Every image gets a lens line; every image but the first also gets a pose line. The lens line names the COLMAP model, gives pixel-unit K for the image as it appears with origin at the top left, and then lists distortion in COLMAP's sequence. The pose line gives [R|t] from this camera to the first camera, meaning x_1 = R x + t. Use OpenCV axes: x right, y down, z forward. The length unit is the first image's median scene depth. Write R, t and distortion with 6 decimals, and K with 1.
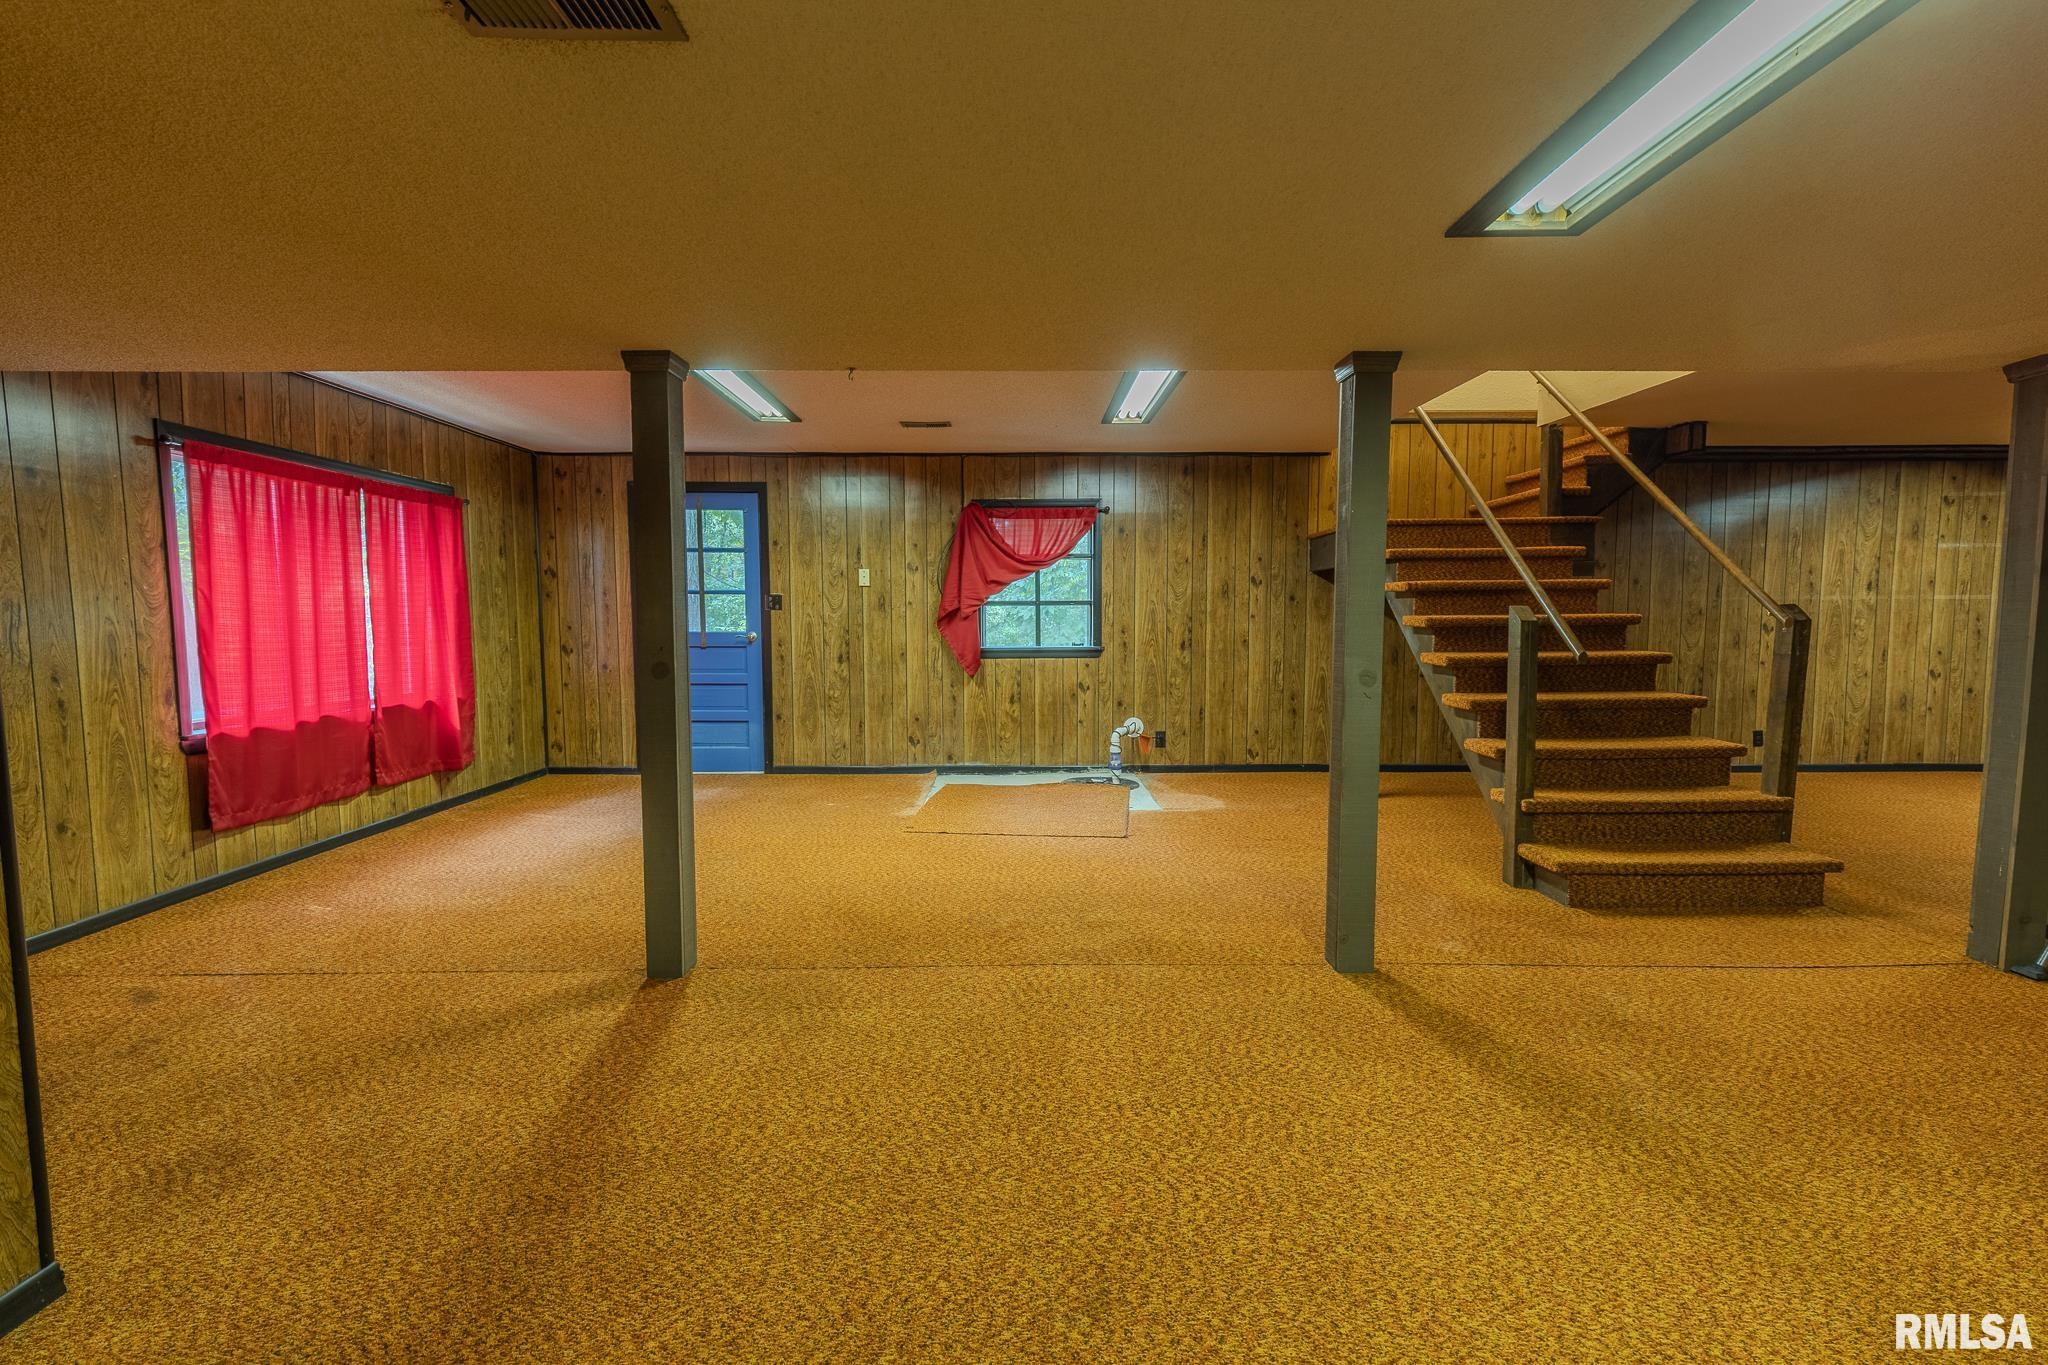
lens RADIAL K [[927.1, 0, 1014.1], [0, 927.1, 681.5], [0, 0, 1]] dist [0.012546, -0.002202]
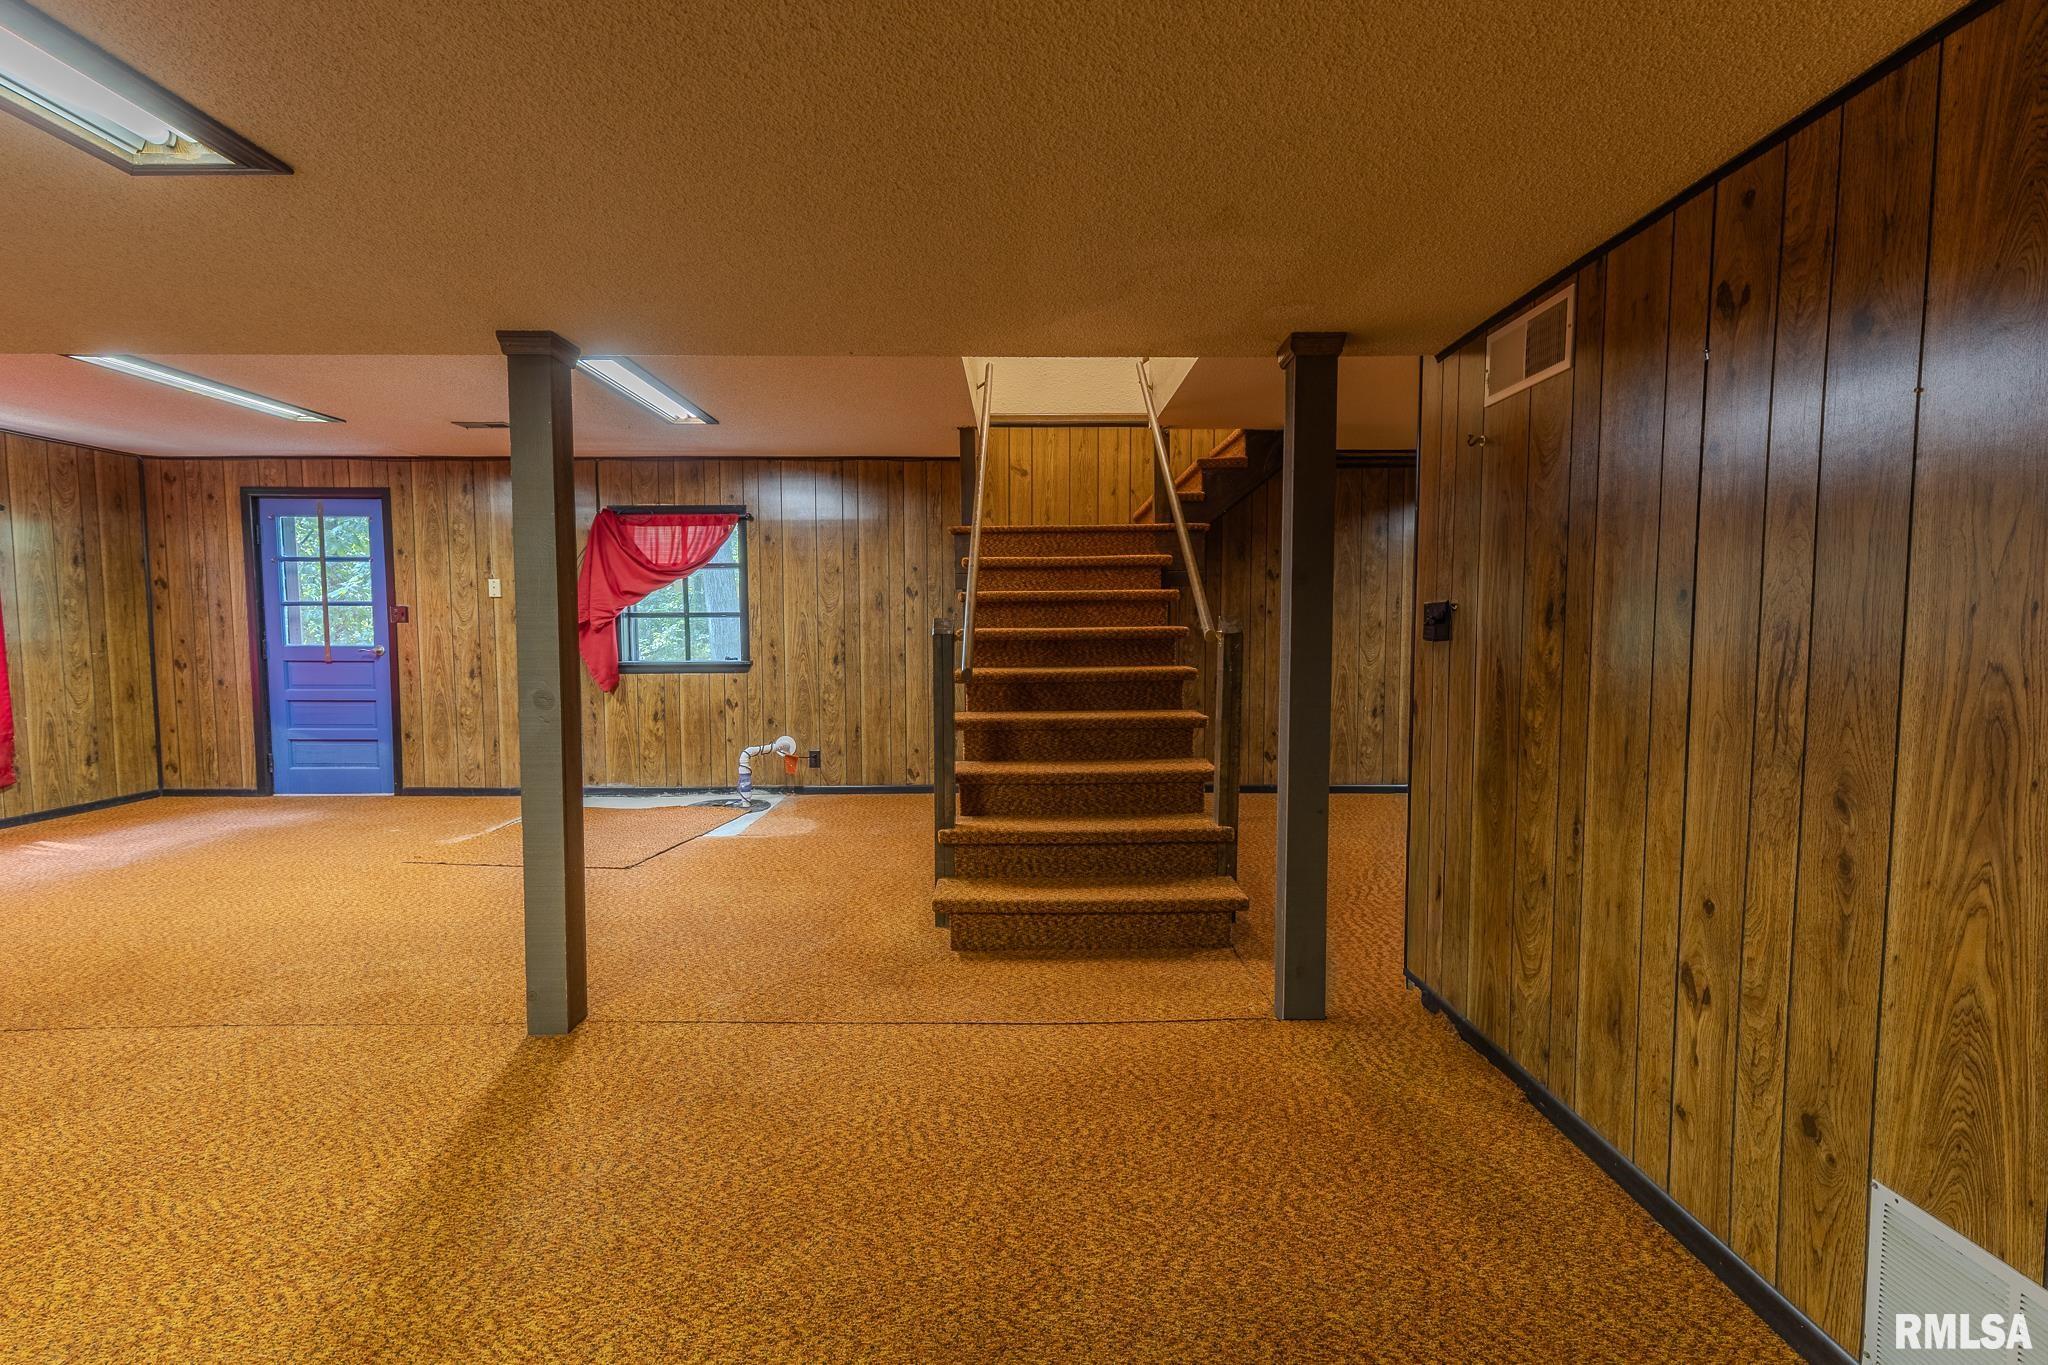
lens RADIAL K [[927.1, 0, 1031.2], [0, 927.1, 679.5], [0, 0, 1]] dist [0.012546, -0.002202]
pose [[0.999998, -0.000815, -0.001968, 0.390345], [0.000786, 0.999889, -0.014870, -0.004317], [0.001980, 0.014869, 0.999887, 0.053371]]
